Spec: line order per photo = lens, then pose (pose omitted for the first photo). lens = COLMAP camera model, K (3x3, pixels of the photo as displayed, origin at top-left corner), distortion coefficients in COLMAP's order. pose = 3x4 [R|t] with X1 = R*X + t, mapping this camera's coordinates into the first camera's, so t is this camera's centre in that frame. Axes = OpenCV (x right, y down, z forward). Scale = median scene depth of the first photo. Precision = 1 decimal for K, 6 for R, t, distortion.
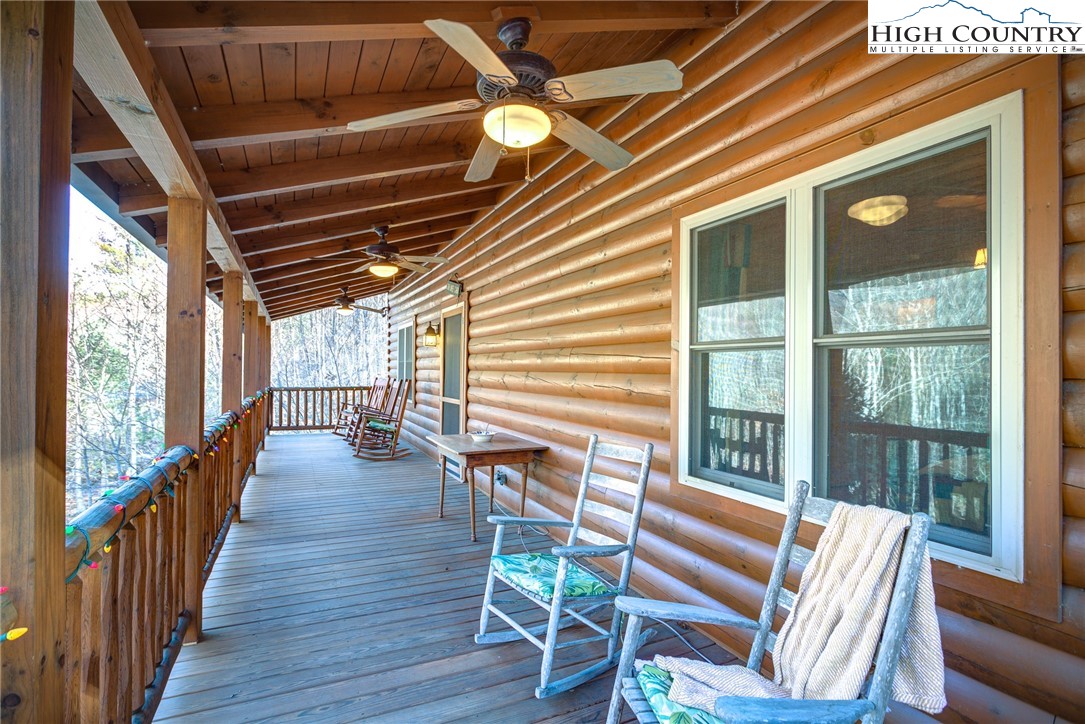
lens RADIAL K [[524.7, 0, 539.4], [0, 524.7, 364.8], [0, 0, 1]] dist [-0.003255, 0.007567]
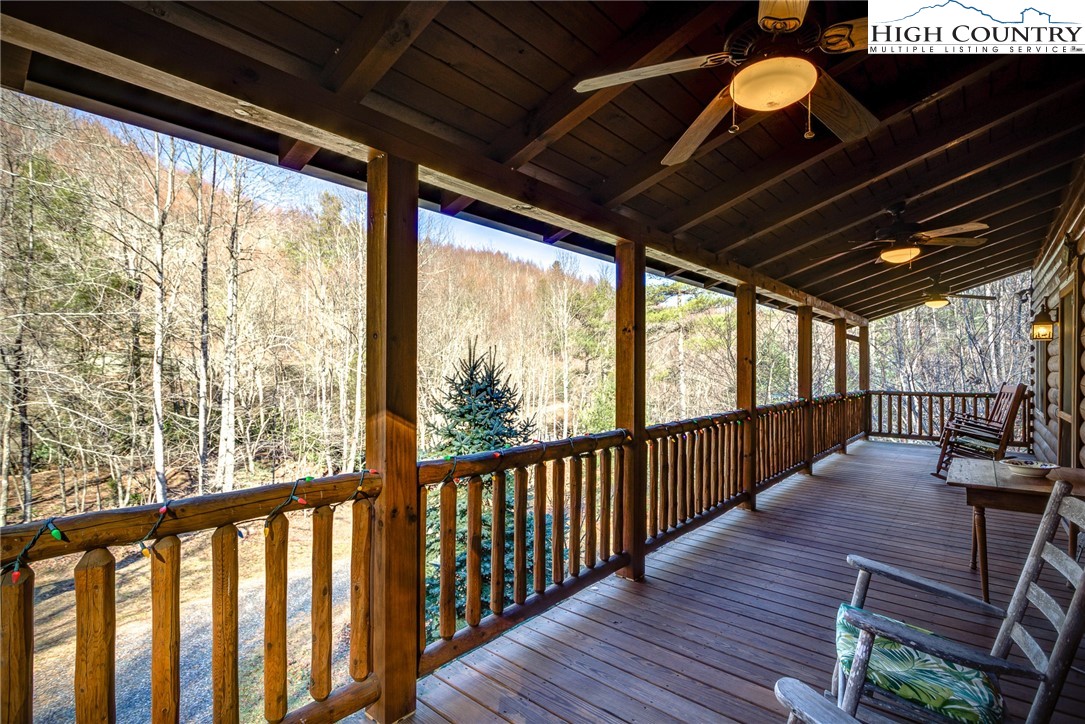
lens RADIAL K [[524.7, 0, 544.1], [0, 524.7, 363.7], [0, 0, 1]] dist [-0.003255, 0.007567]
pose [[0.433924, -0.013384, -0.900850, 0.307742], [0.007789, 0.999908, -0.011103, 0.000917], [0.900916, -0.002199, 0.433989, 0.164191]]
